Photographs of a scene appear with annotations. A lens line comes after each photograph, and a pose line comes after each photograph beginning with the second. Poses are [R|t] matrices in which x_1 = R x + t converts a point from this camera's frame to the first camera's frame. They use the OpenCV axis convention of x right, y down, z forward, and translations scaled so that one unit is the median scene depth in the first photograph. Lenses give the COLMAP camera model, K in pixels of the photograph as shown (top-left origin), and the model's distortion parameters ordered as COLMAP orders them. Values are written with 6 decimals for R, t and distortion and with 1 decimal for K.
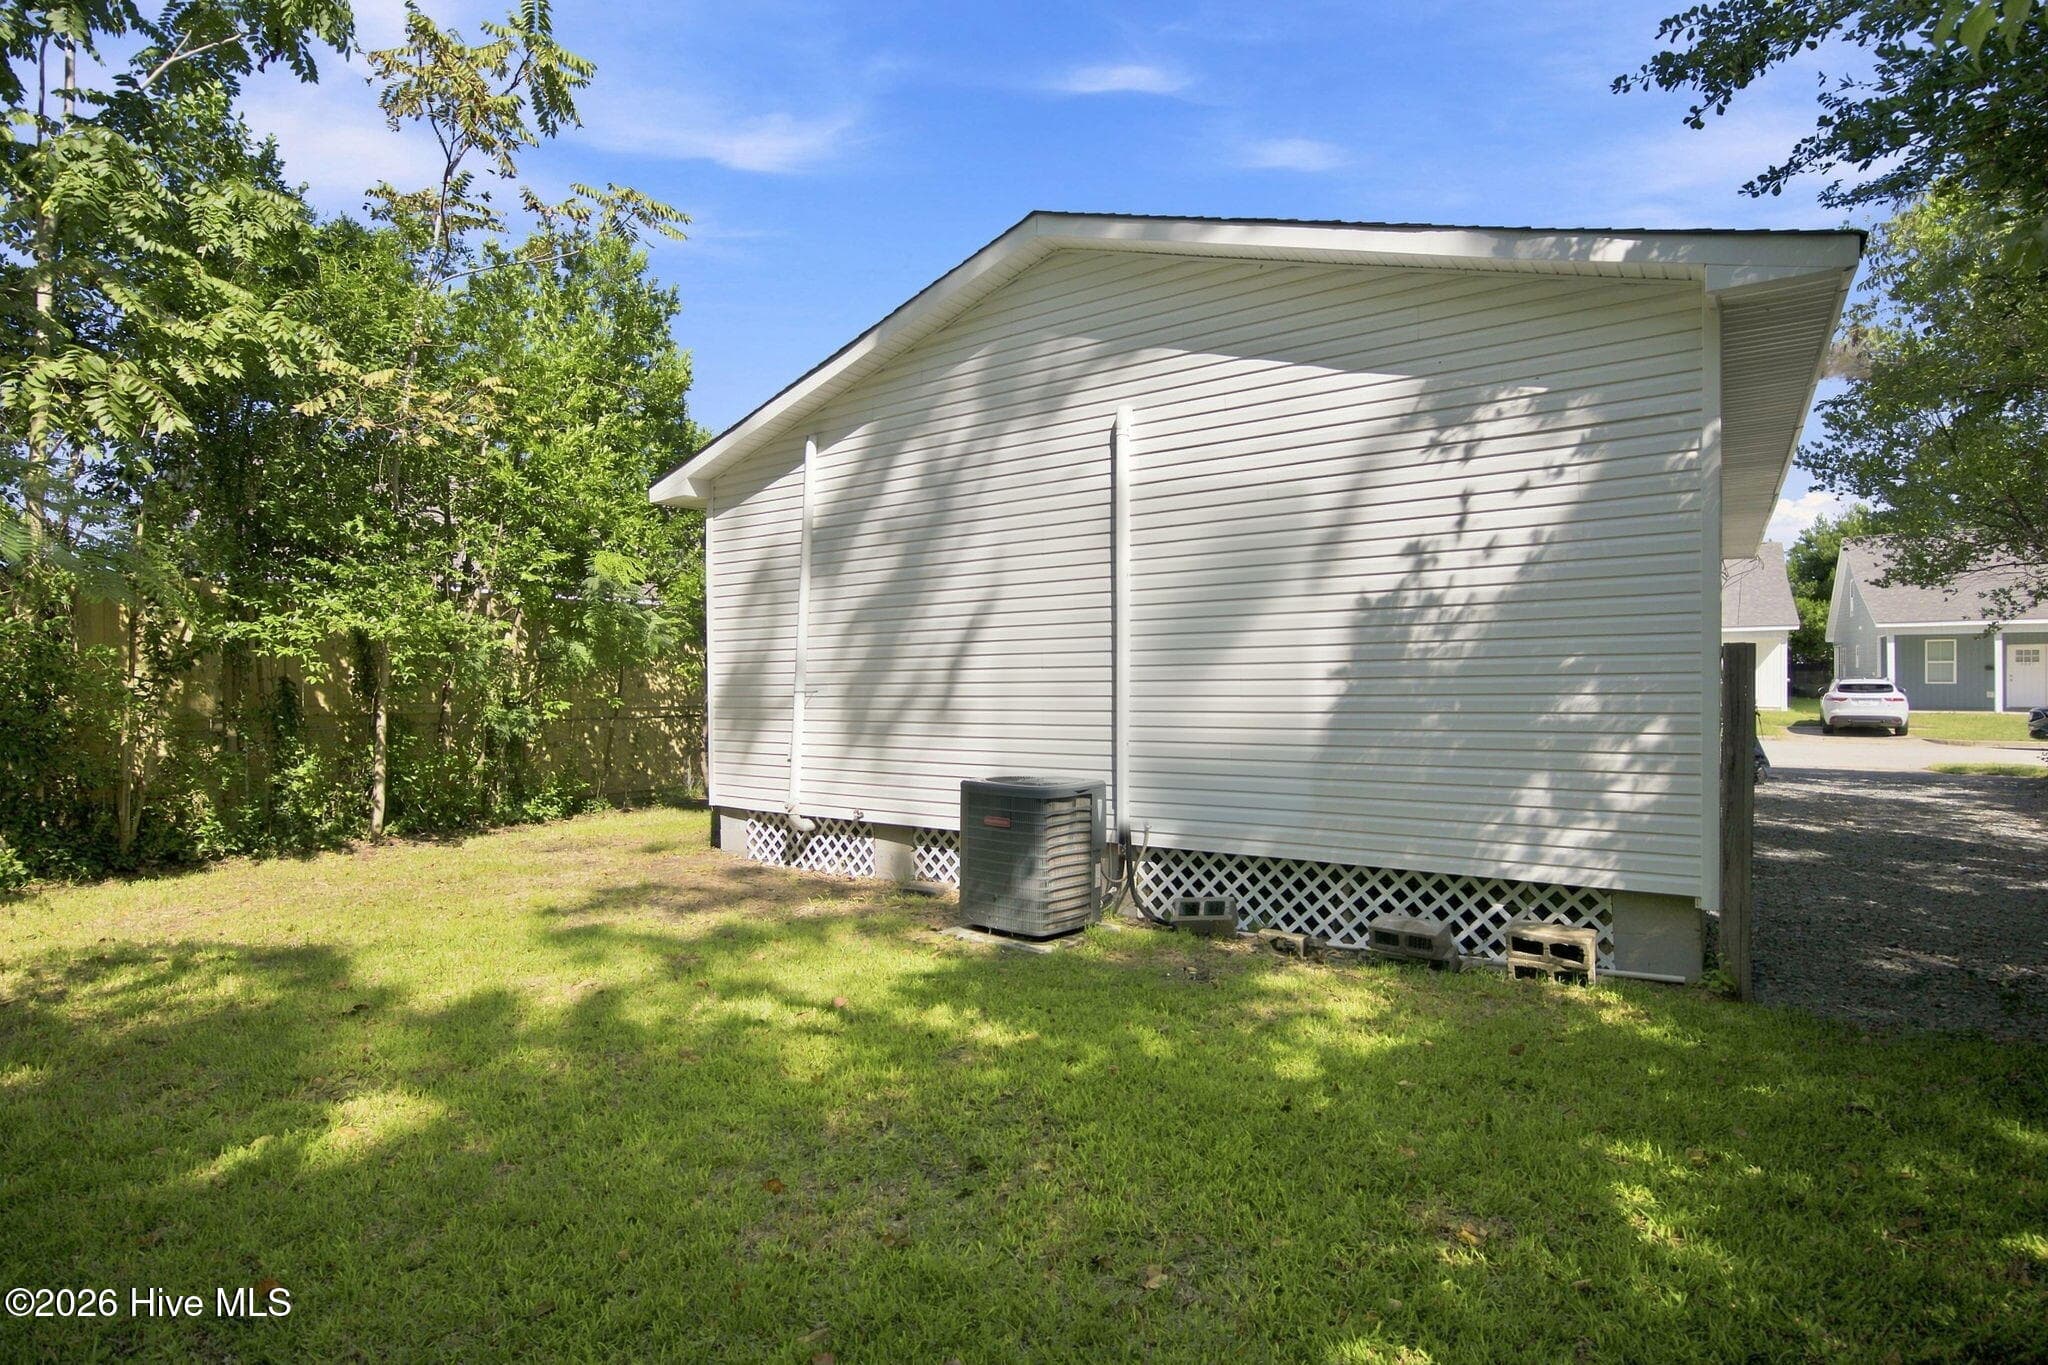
lens RADIAL K [[1009.6, 0, 1024.7], [0, 1009.6, 675.9], [0, 0, 1]] dist [0.005041, 0.000922]
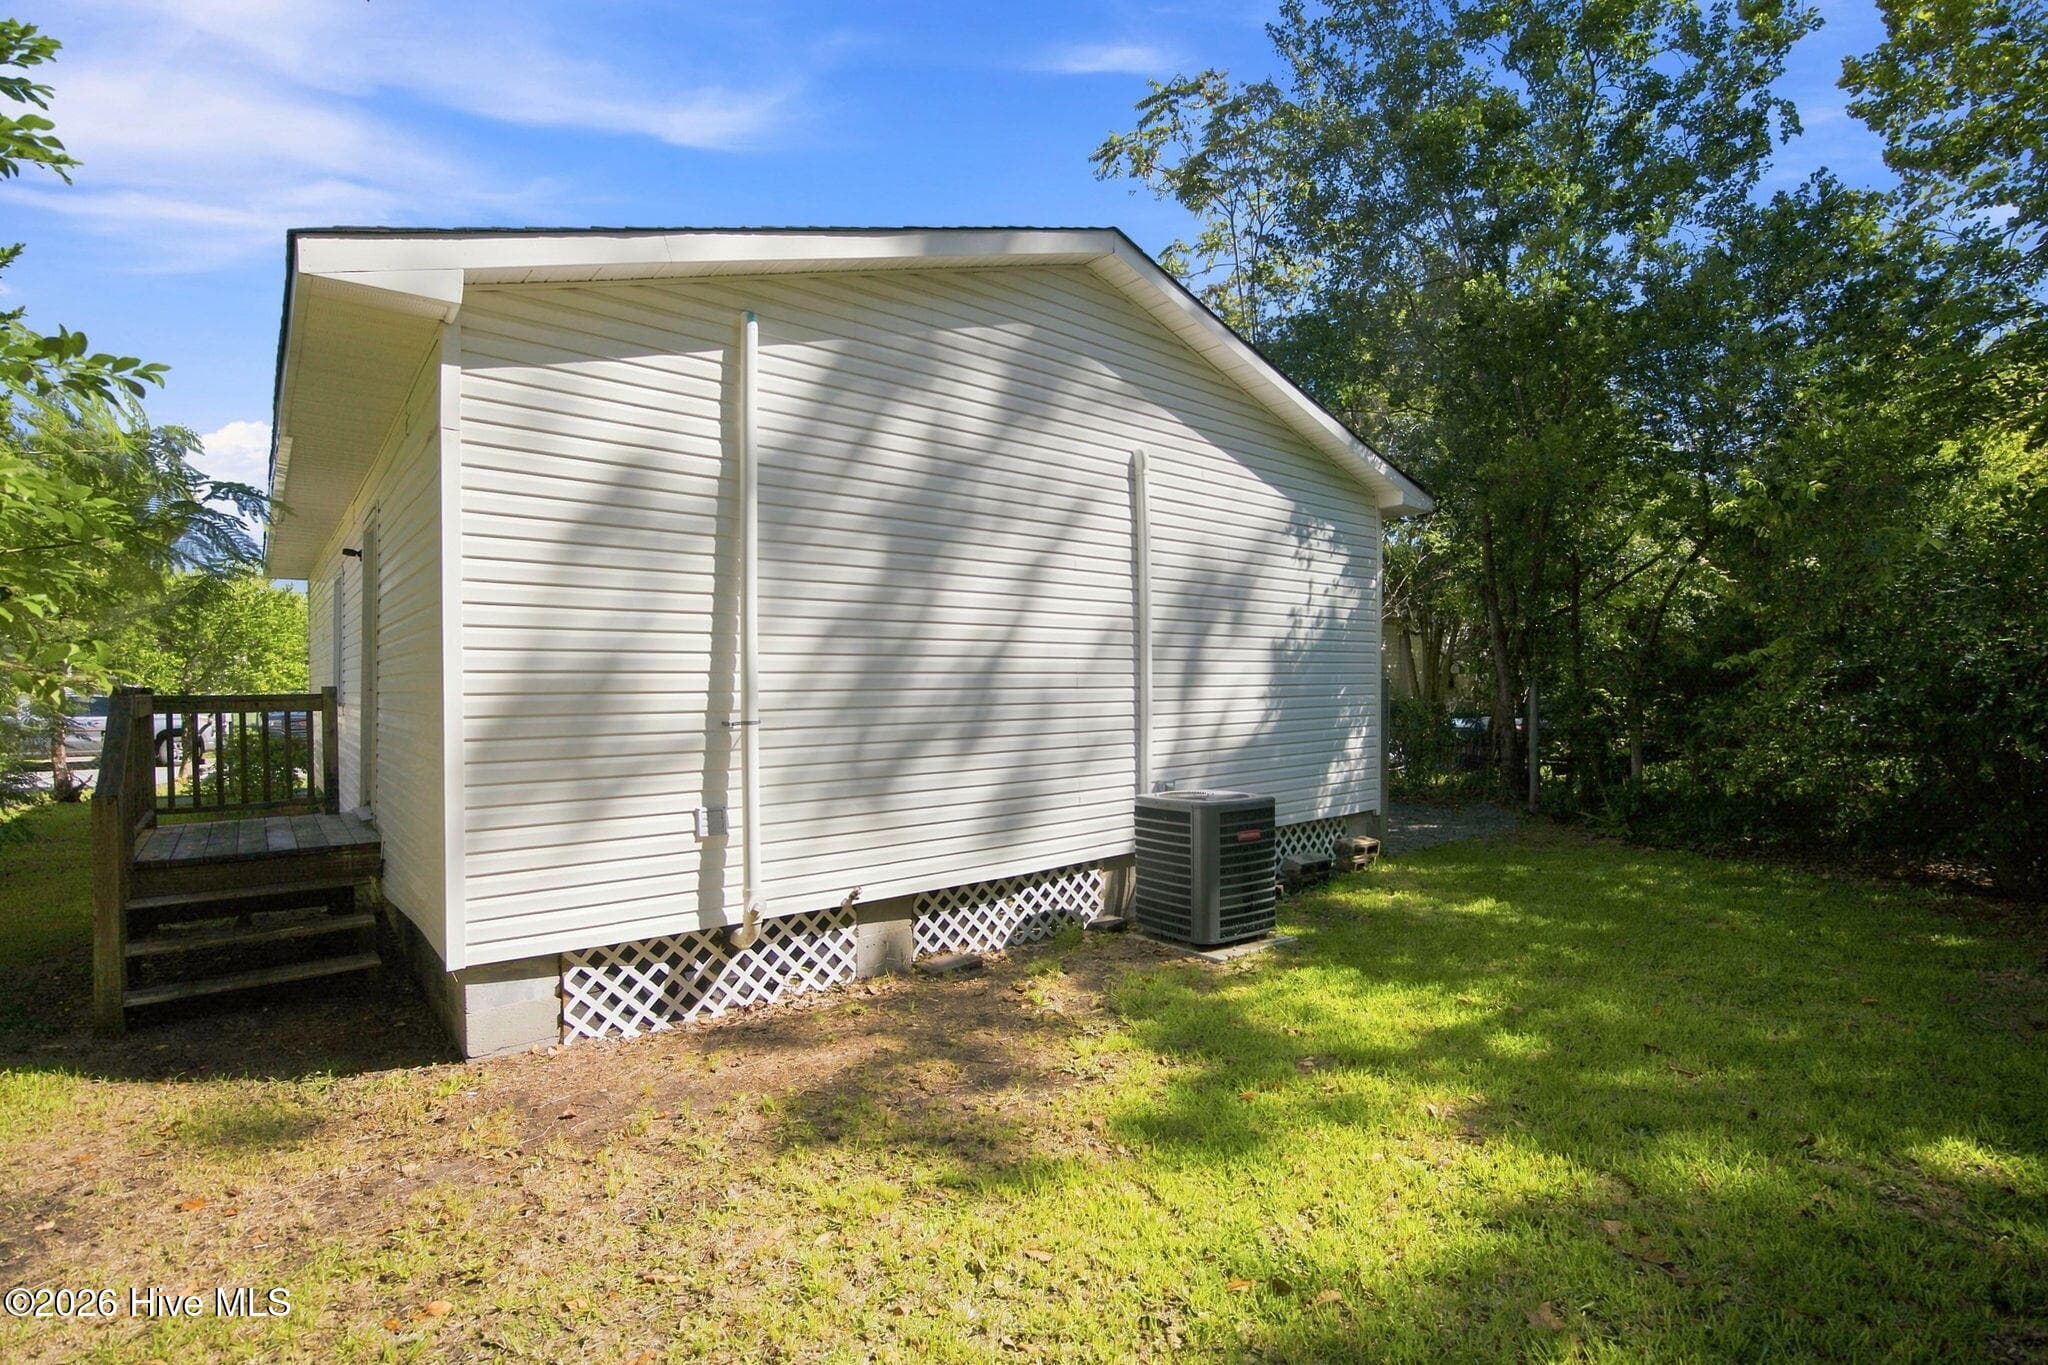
lens RADIAL K [[935.5, 0, 1030.6], [0, 935.5, 691.9], [0, 0, 1]] dist [-0.001504, 0.000351]
pose [[0.262621, 0.002917, 0.964895, -0.900602], [0.000493, 0.999995, -0.003157, -0.001724], [-0.964899, 0.001304, 0.262618, 0.845357]]
